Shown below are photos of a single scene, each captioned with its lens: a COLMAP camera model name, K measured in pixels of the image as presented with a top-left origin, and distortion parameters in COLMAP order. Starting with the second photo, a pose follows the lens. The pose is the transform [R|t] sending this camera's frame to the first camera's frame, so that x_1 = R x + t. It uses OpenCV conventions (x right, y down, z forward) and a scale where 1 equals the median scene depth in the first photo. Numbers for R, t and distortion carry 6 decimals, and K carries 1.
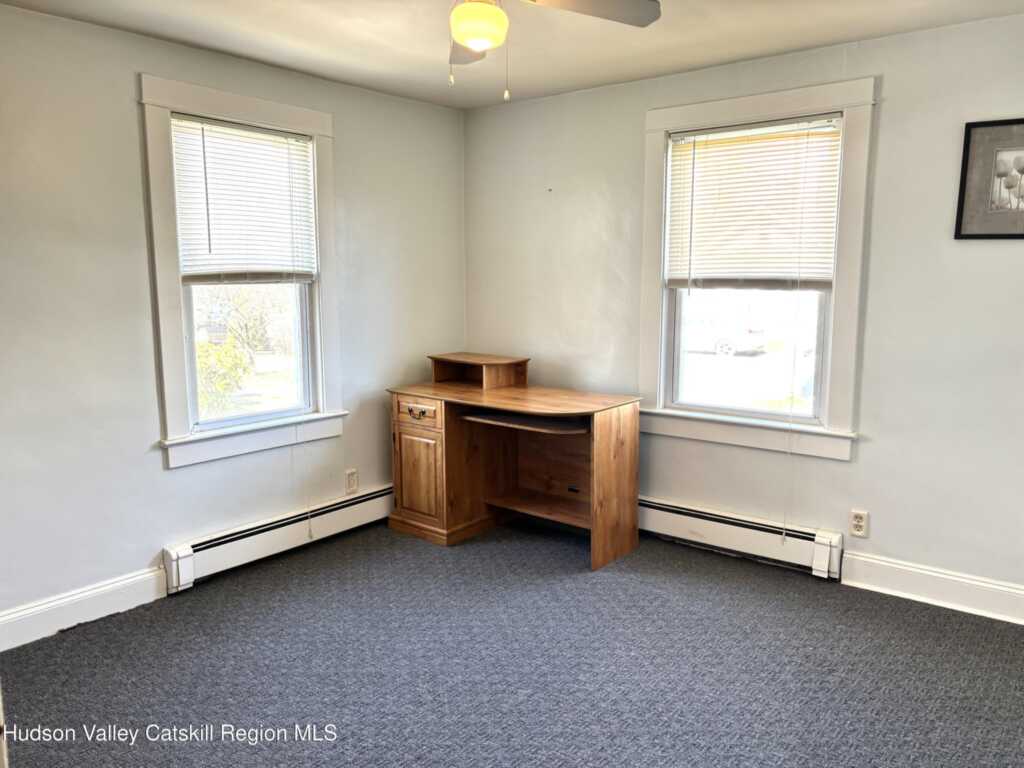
lens RADIAL K [[761.8, 0, 512.0], [0, 761.8, 384.0], [0, 0, 1]] dist [0.047168, -0.049767]
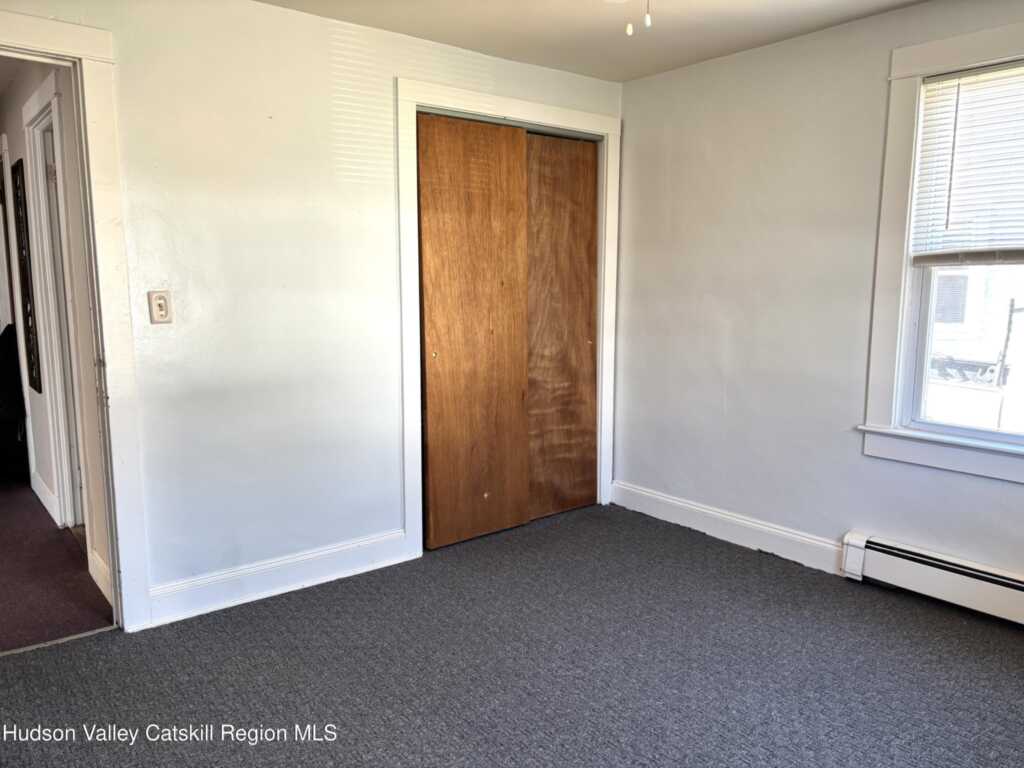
lens RADIAL K [[775.9, 0, 512.0], [0, 775.9, 384.0], [0, 0, 1]] dist [0.002920, -0.042833]
pose [[-0.213379, 0.140043, -0.966880, 0.591862], [-0.135086, 0.975937, 0.171166, -0.085025], [0.967585, 0.167135, -0.189327, 0.742142]]
